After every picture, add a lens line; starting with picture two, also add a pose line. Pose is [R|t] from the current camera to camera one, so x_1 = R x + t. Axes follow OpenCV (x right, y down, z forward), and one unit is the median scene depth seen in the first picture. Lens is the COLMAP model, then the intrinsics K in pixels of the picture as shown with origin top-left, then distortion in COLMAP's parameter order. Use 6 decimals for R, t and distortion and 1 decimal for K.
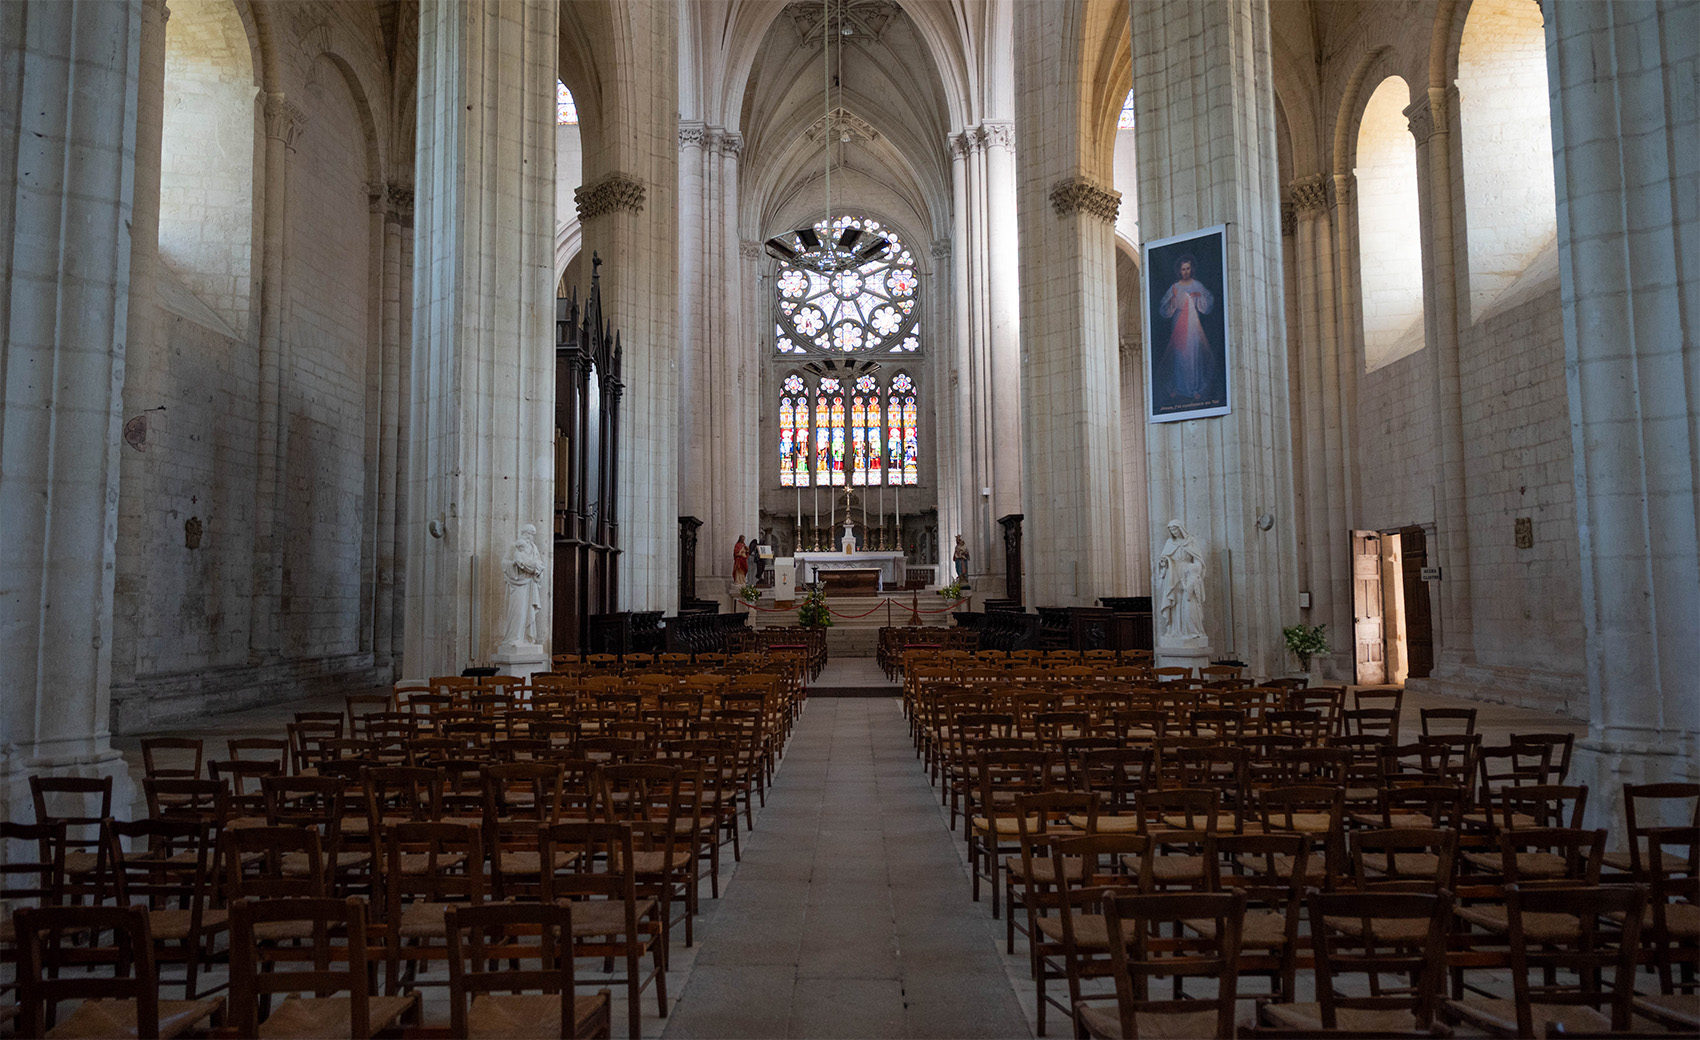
lens RADIAL K [[1182.1, 0, 842.3], [0, 1182.1, 499.8], [0, 0, 1]] dist [0.015723, -0.005236]
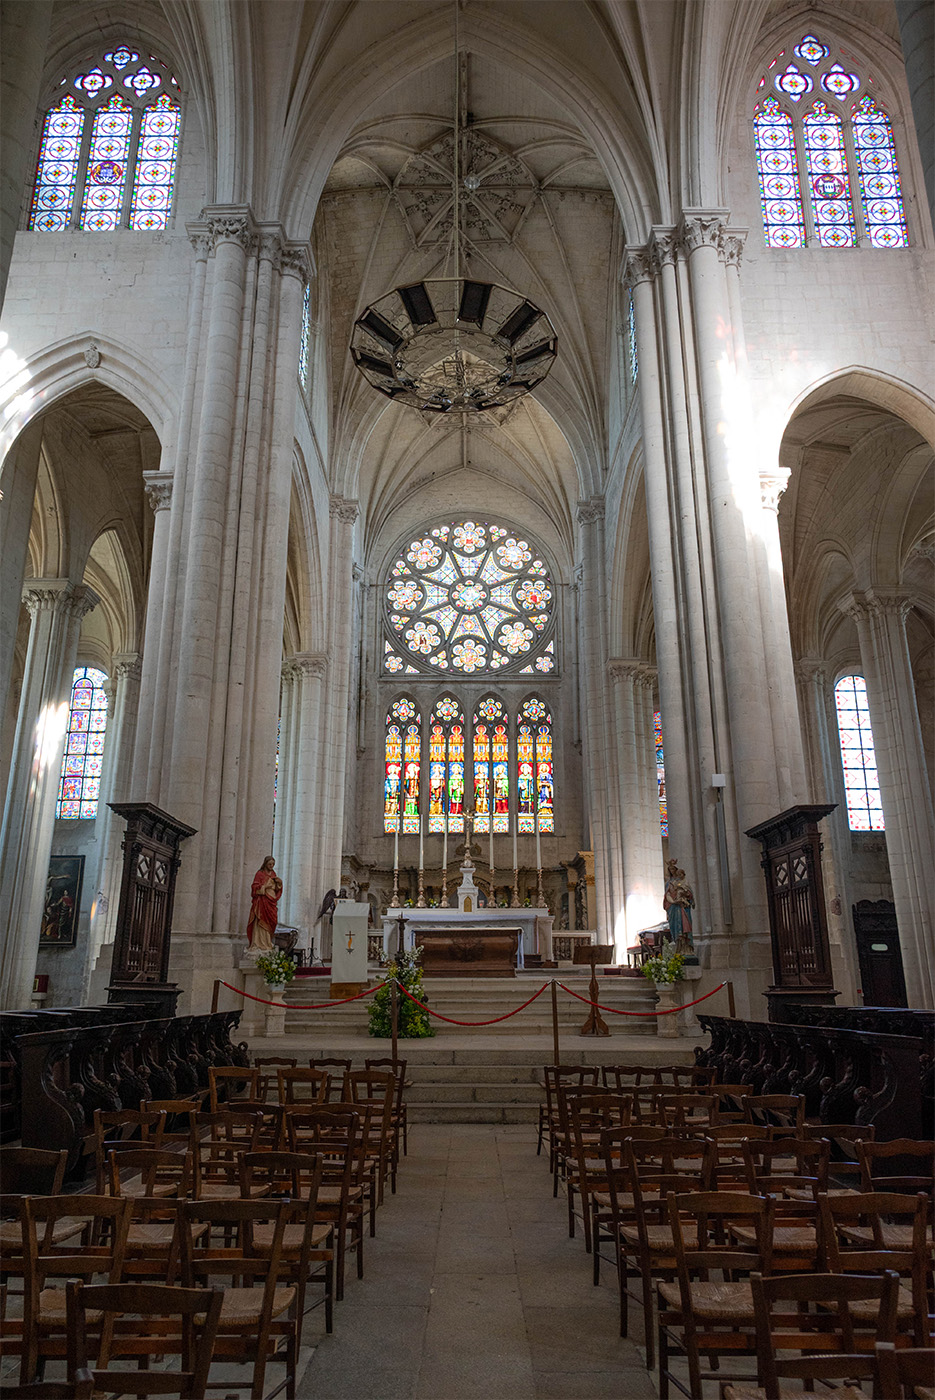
lens RADIAL K [[956.0, 0, 469.1], [0, 956.0, 700.0], [0, 0, 1]] dist [-0.001631, 0.003277]
pose [[0.999935, 0.010772, 0.003801, 0.004163], [-0.009802, 0.980003, -0.198739, 0.050456], [-0.005866, 0.198689, 0.980045, 0.614718]]
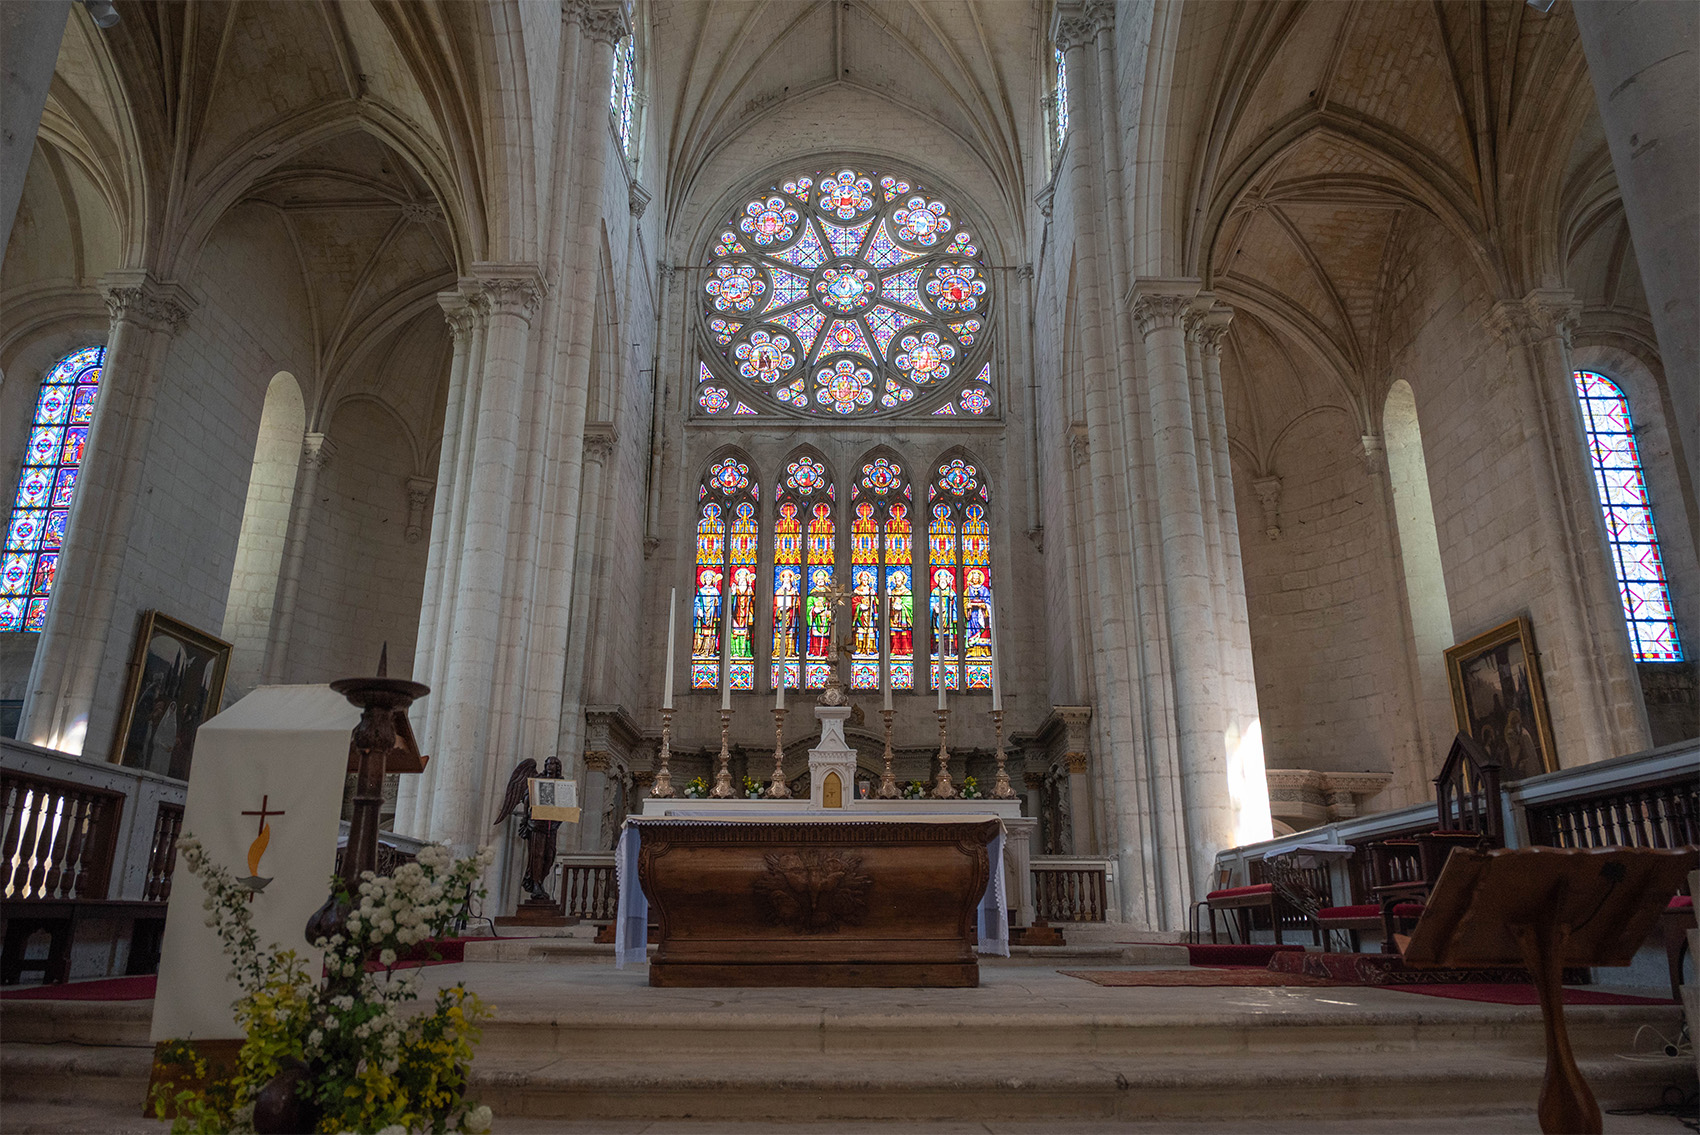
lens RADIAL K [[1160.9, 0, 855.0], [0, 1160.9, 563.9], [0, 0, 1]] dist [-0.001631, 0.003277]
pose [[0.999854, 0.015386, 0.007413, 0.011539], [-0.013301, 0.973792, -0.227051, 0.073756], [-0.010712, 0.226919, 0.973855, 0.996511]]
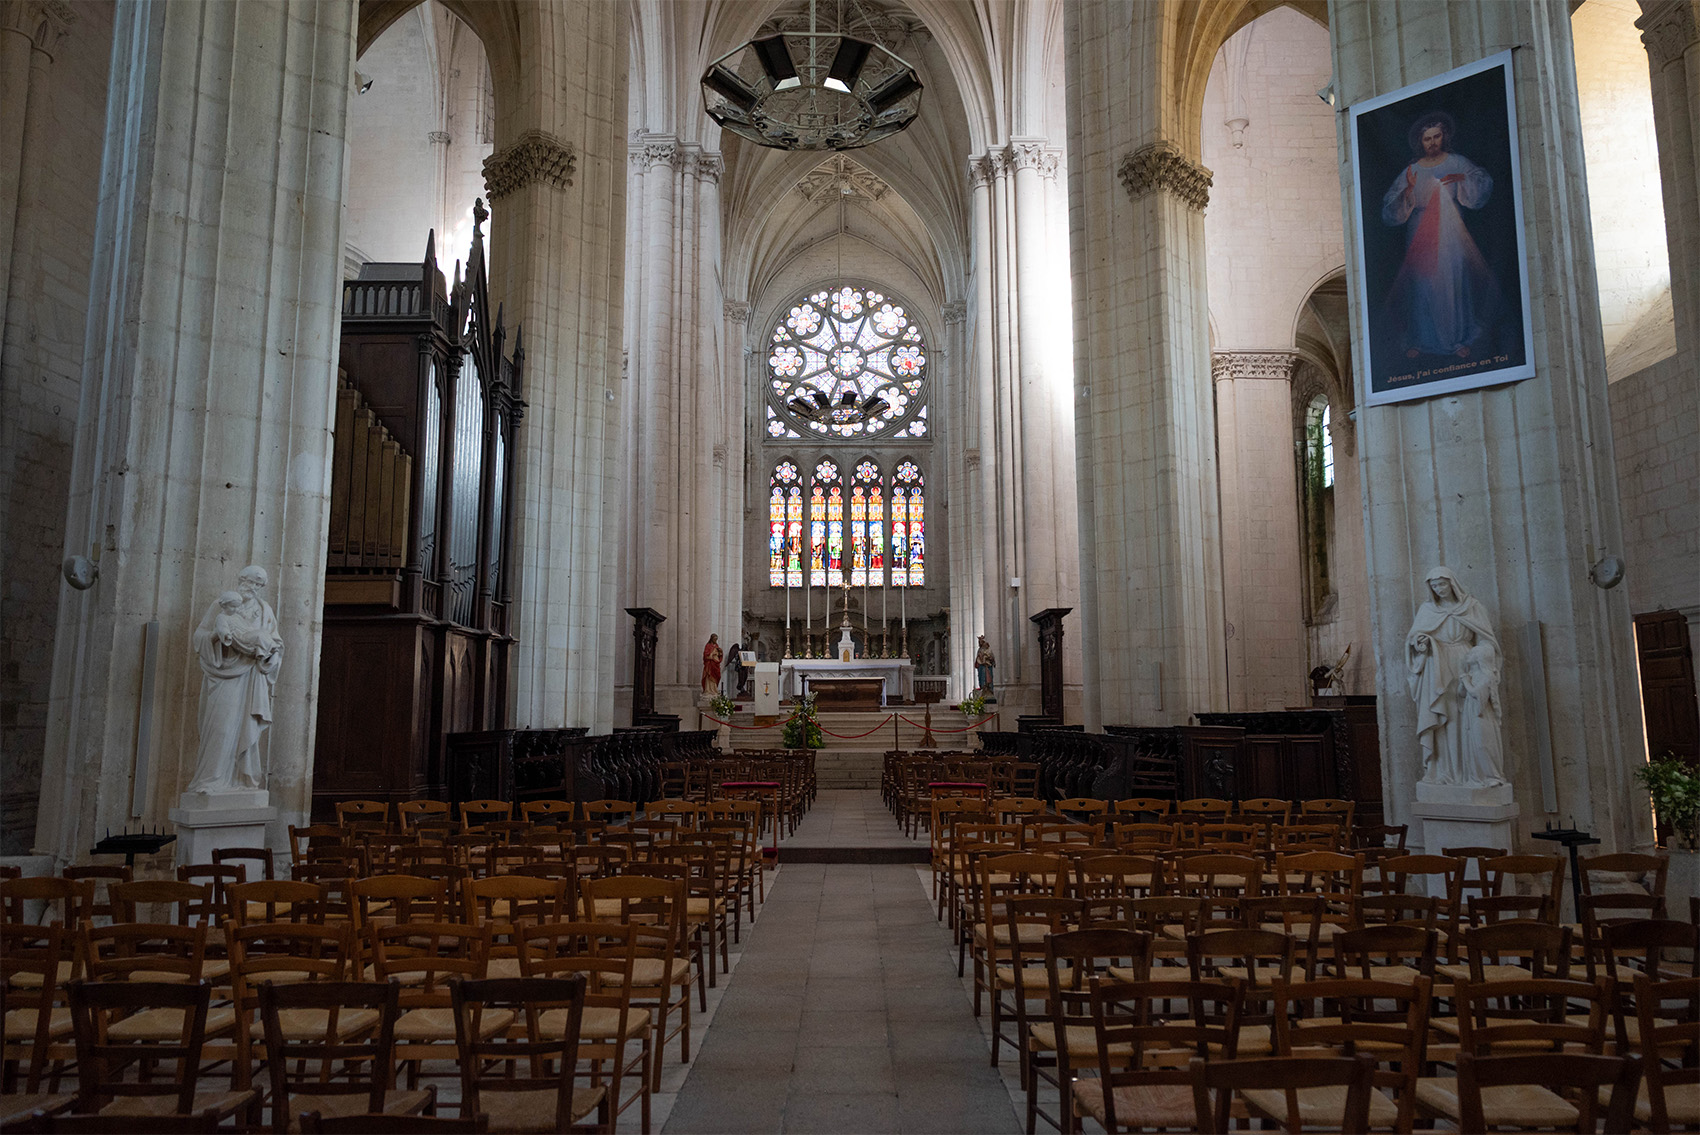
lens RADIAL K [[1162.9, 0, 851.2], [0, 1162.9, 566.3], [0, 0, 1]] dist [-0.003738, 0.005001]
pose [[0.999931, 0.008235, 0.008352, 0.002250], [-0.007854, 0.998972, -0.044653, 0.021010], [-0.008711, 0.044584, 0.998968, 0.229970]]
